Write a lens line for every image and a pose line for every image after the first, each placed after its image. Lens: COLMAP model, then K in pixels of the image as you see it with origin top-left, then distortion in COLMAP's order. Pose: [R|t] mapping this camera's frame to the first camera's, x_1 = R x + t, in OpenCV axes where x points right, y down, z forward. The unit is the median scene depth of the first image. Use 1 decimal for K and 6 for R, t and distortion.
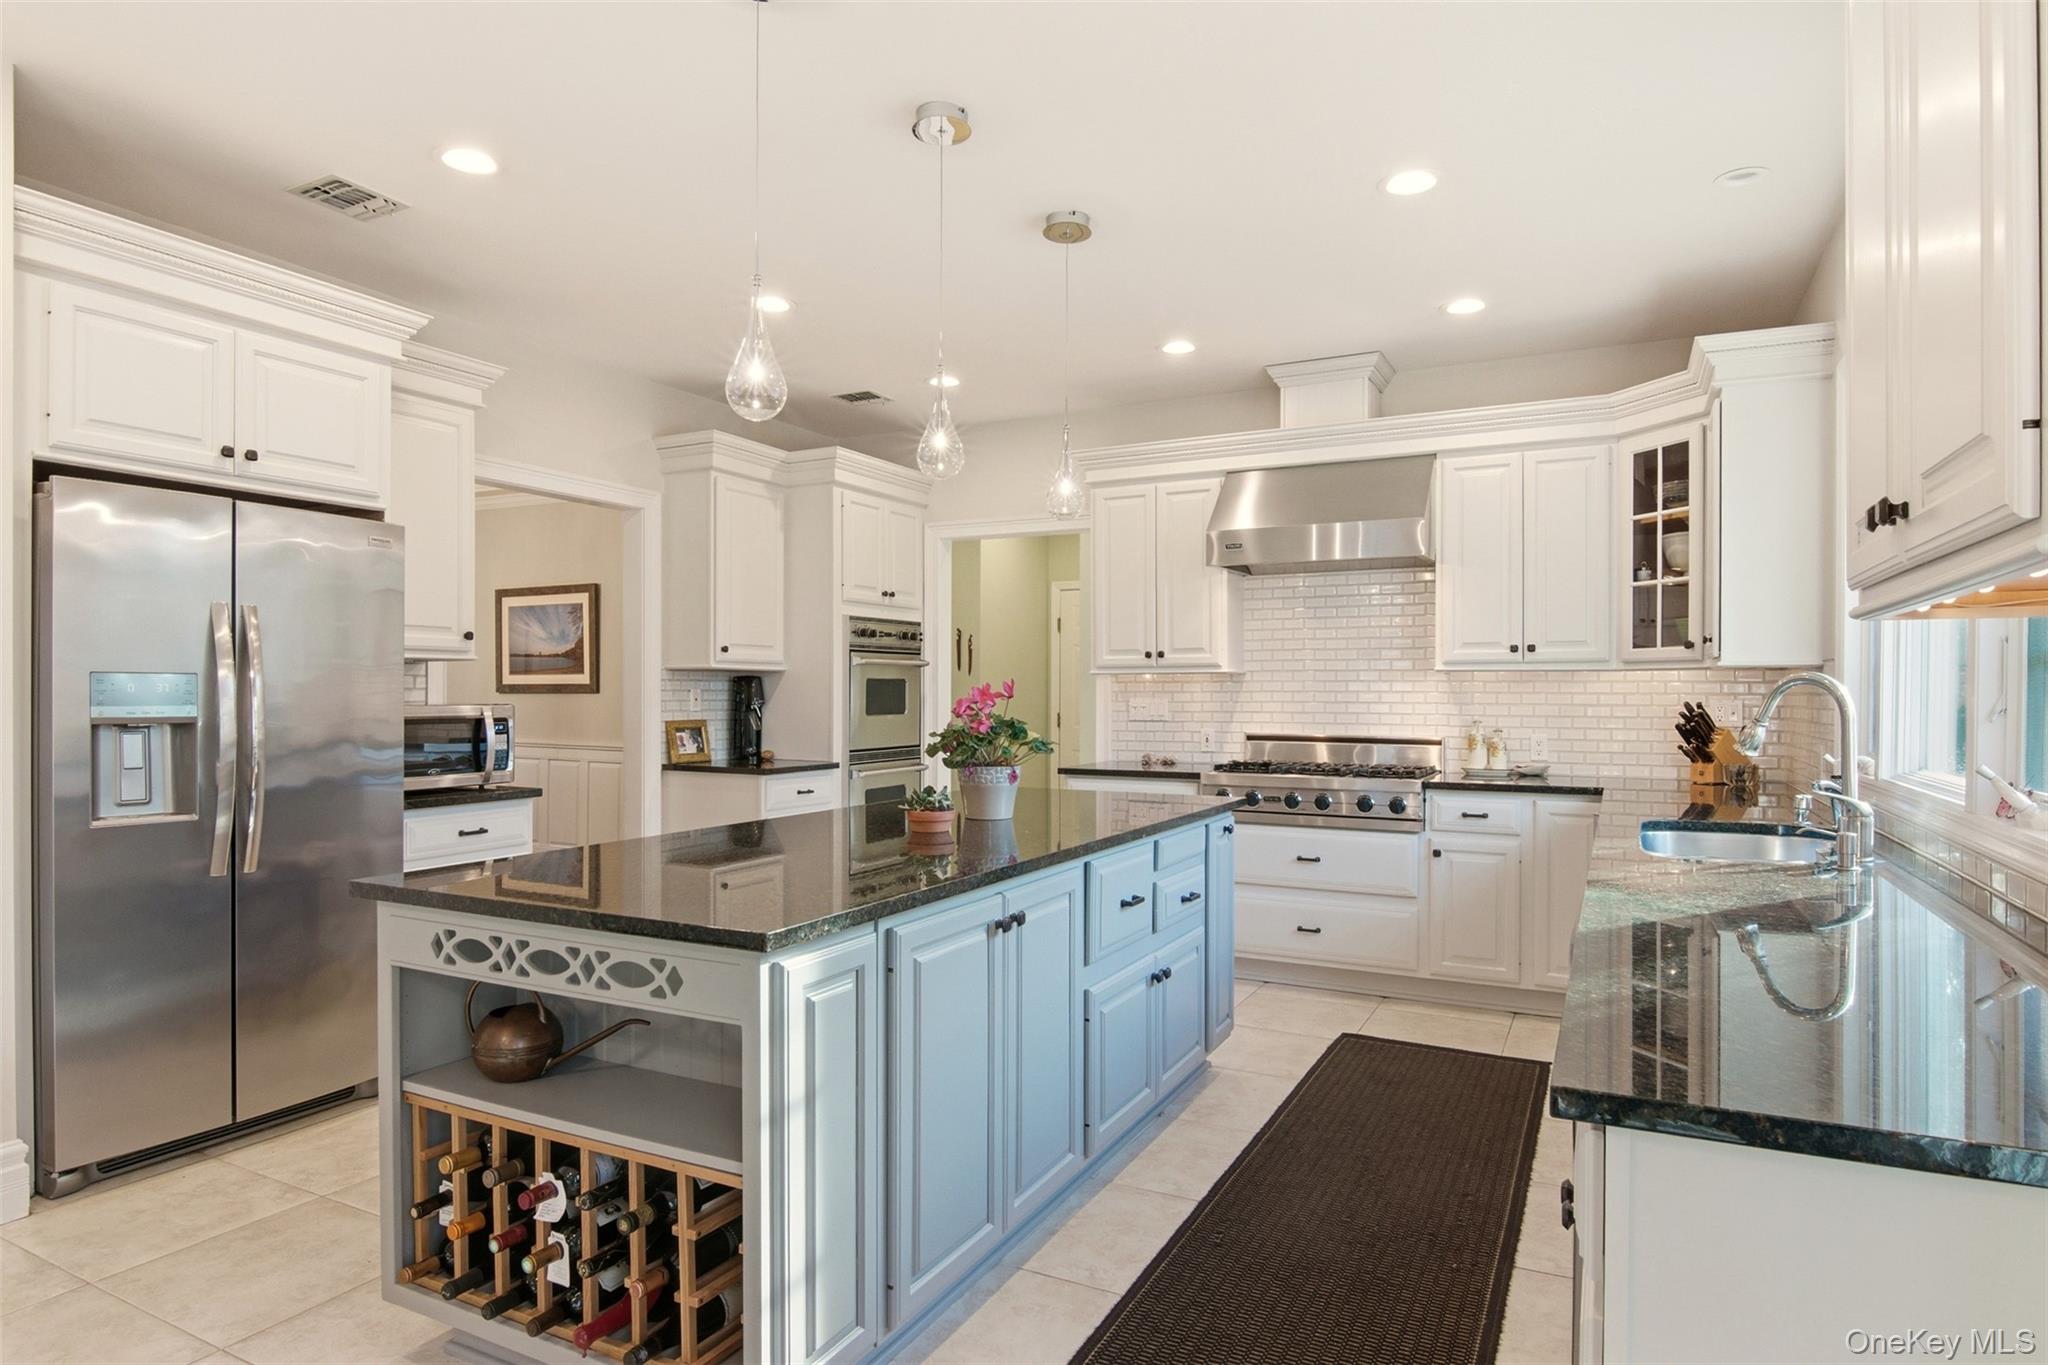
lens RADIAL K [[1142.7, 0, 1030.5], [0, 1142.7, 693.0], [0, 0, 1]] dist [-0.014165, 0.000305]
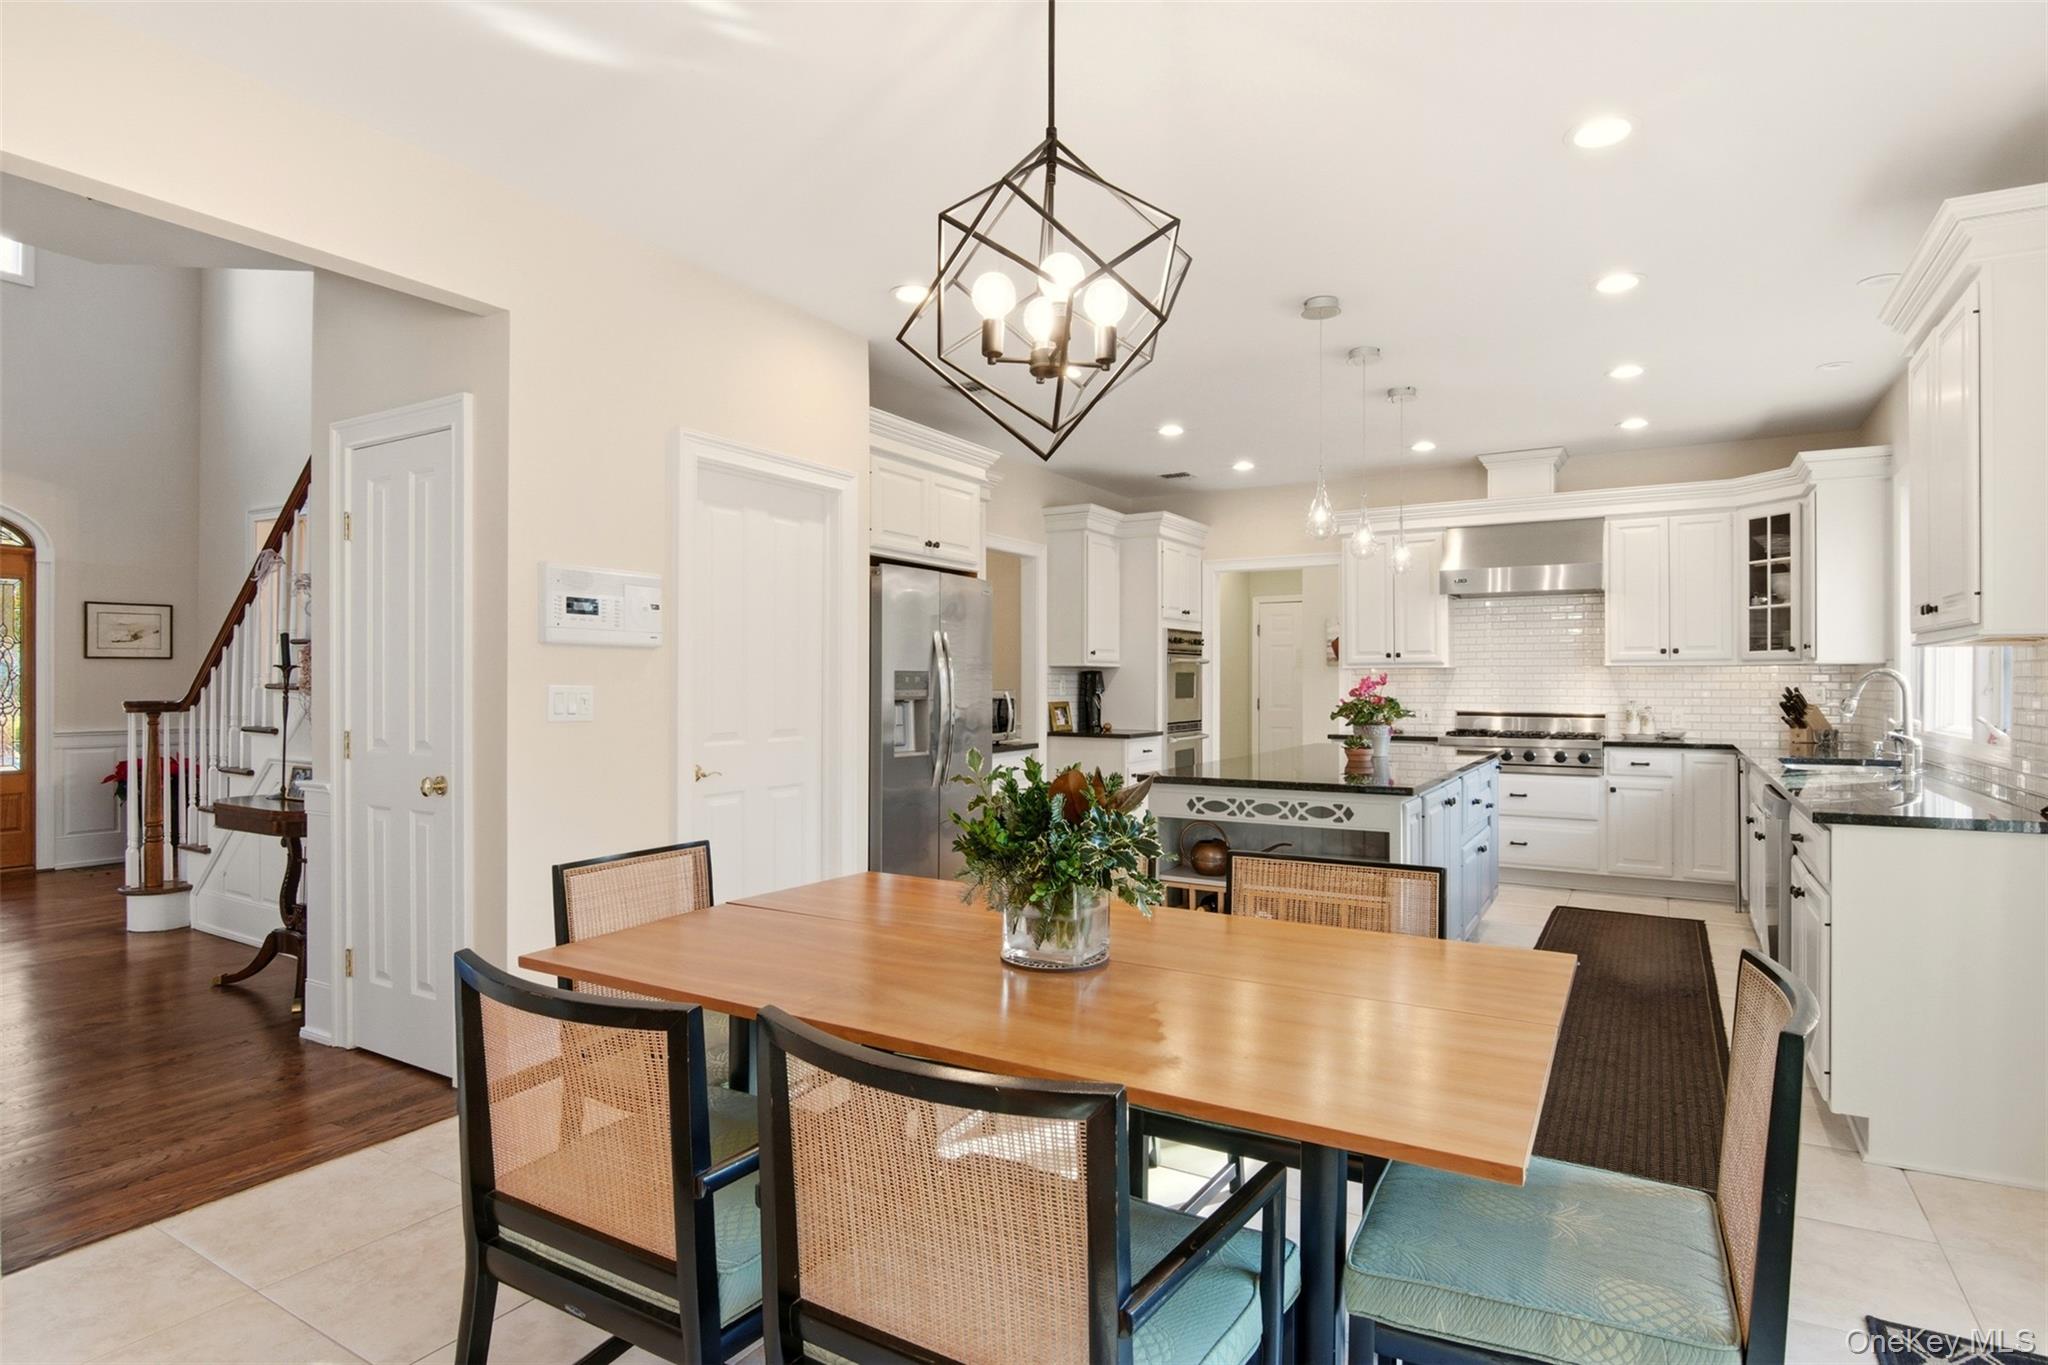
lens RADIAL K [[1055.0, 0, 1021.3], [0, 1055.0, 678.5], [0, 0, 1]] dist [-0.017116, -0.004342]
pose [[0.997465, -0.002250, -0.071118, -0.310577], [0.001886, 0.999985, -0.005174, 0.001614], [0.071129, 0.005027, 0.997454, -0.410818]]
